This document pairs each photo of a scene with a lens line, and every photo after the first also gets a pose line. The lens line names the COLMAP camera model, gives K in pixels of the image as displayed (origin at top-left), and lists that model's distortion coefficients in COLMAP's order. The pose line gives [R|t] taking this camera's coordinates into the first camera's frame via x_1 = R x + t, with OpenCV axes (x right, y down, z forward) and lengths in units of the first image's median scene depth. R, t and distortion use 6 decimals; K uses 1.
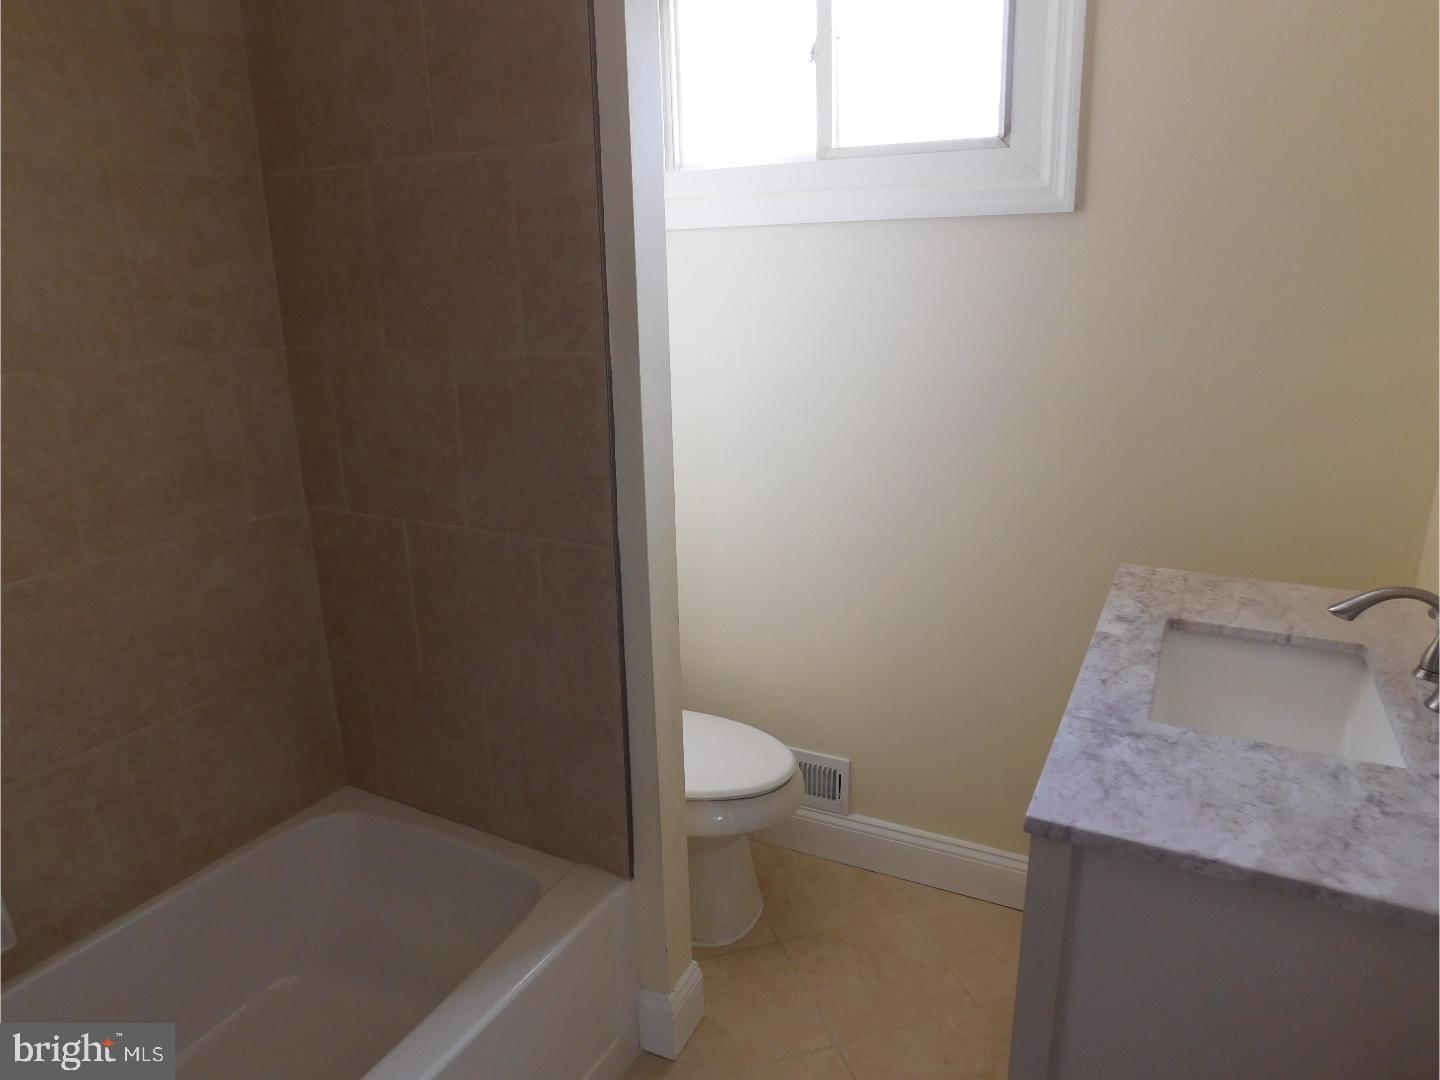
lens RADIAL K [[949.5, 0, 714.7], [0, 949.5, 535.9], [0, 0, 1]] dist [-0.066182, 0.059959]
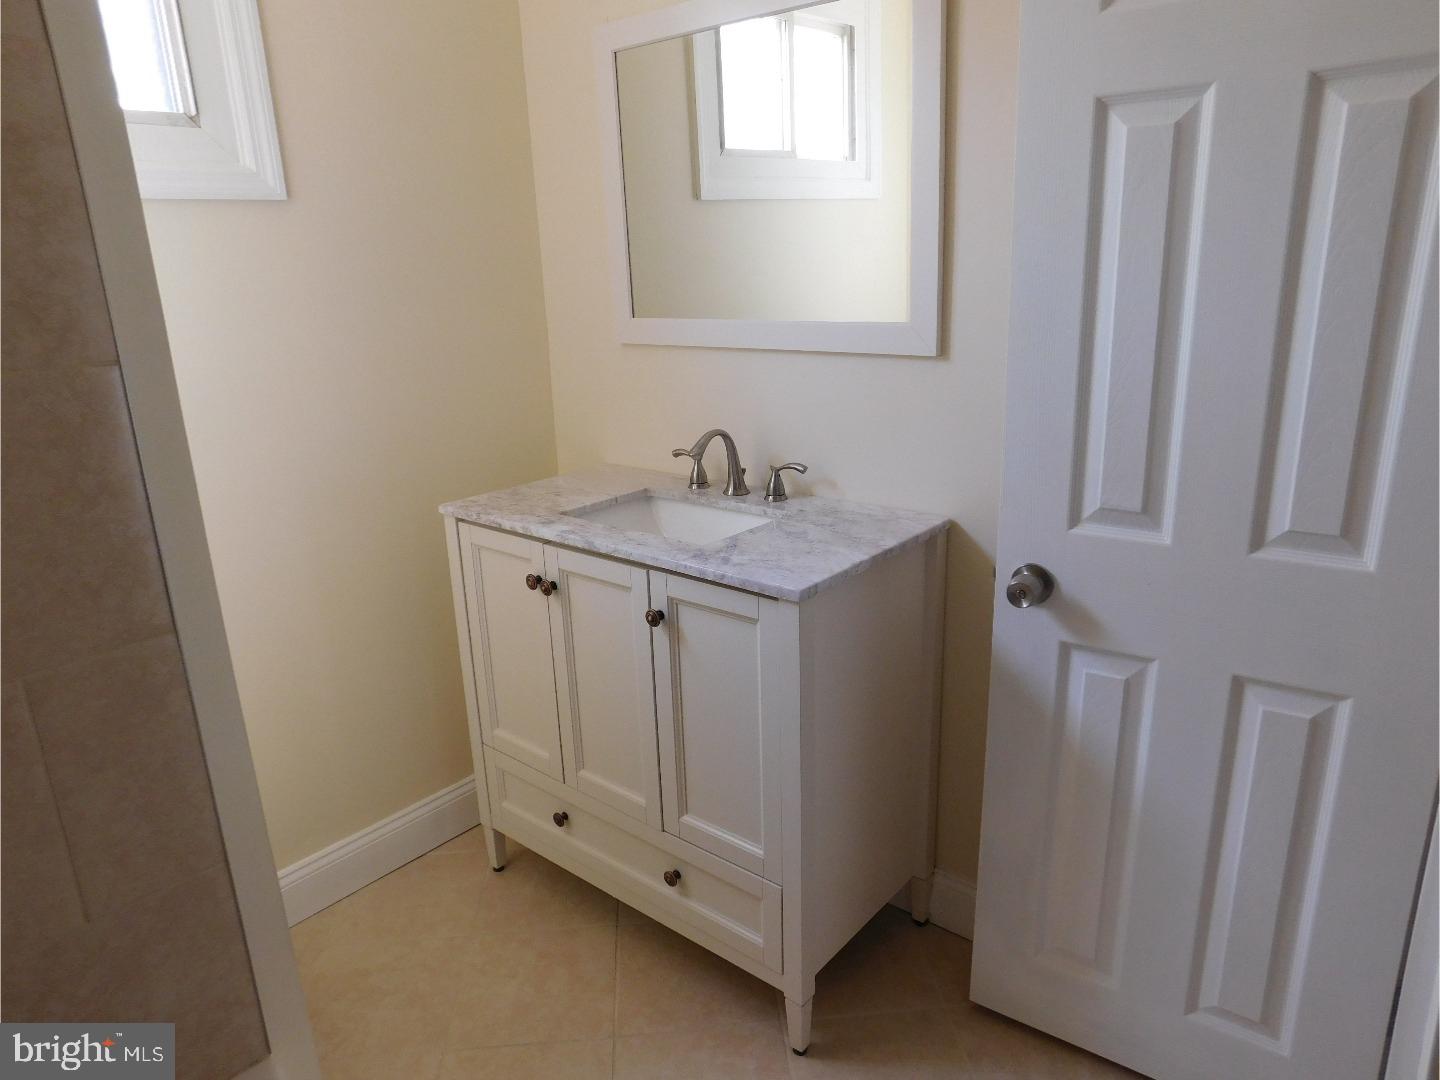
lens RADIAL K [[949.5, 0, 714.7], [0, 949.5, 535.9], [0, 0, 1]] dist [-0.066182, 0.059959]
pose [[0.211764, -0.266647, 0.940242, -0.721864], [0.286607, 0.936706, 0.201094, -0.086225], [-0.934351, 0.226896, 0.274783, 0.442874]]
